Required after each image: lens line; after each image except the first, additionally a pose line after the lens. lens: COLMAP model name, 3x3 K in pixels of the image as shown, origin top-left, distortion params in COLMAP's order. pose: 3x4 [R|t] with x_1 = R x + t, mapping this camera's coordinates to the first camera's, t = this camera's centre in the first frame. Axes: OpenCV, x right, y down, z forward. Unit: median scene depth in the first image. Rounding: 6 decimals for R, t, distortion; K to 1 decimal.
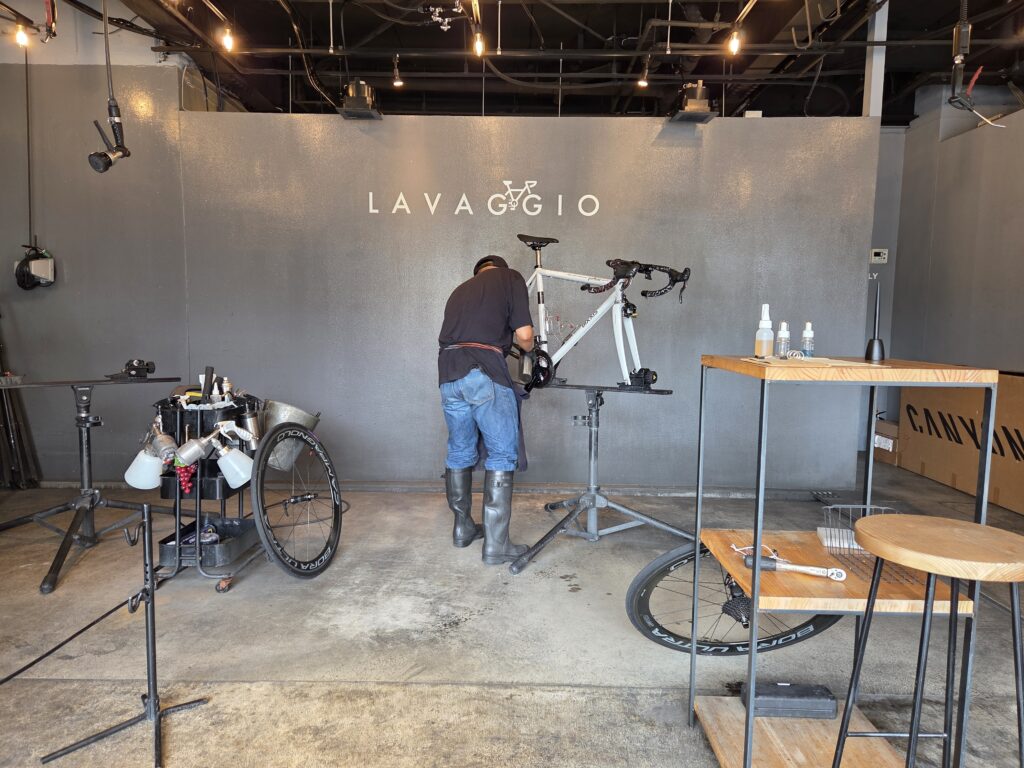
lens RADIAL K [[692.6, 0, 523.1], [0, 692.6, 382.3], [0, 0, 1]] dist [0.033333, -0.004349]
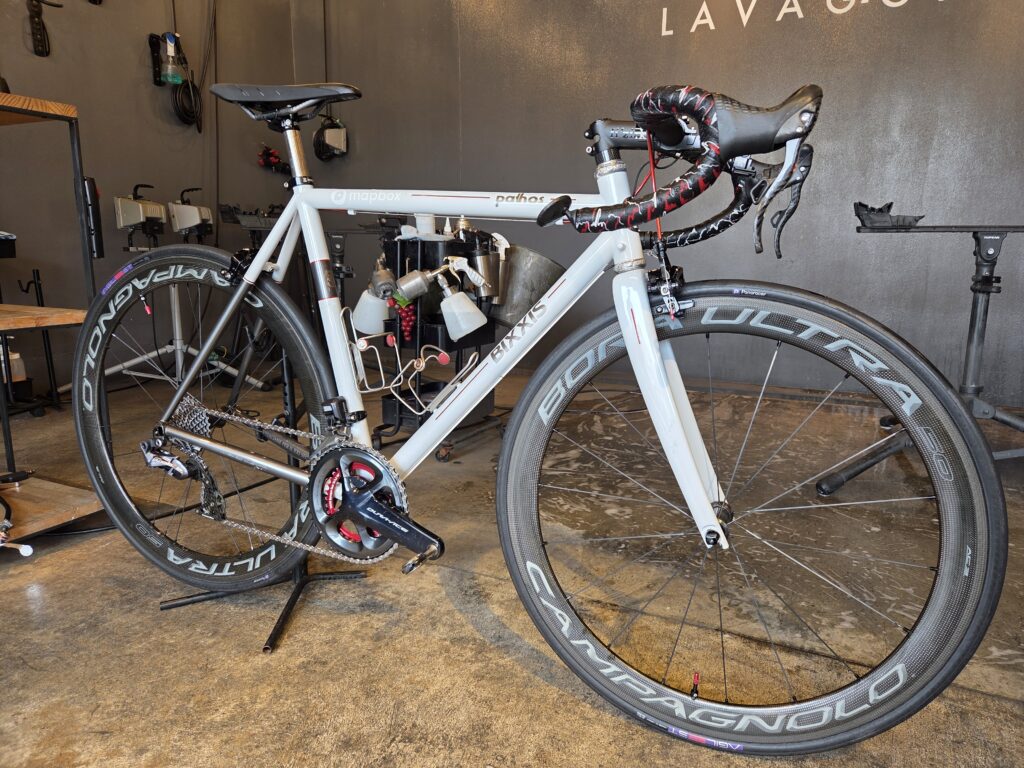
lens RADIAL K [[692.6, 0, 523.1], [0, 692.6, 382.3], [0, 0, 1]] dist [0.033333, -0.004349]
pose [[0.899927, 0.064831, -0.431193, 0.008287], [-0.025336, 0.994989, 0.096721, 0.108155], [0.435303, -0.076117, 0.897060, 0.265106]]
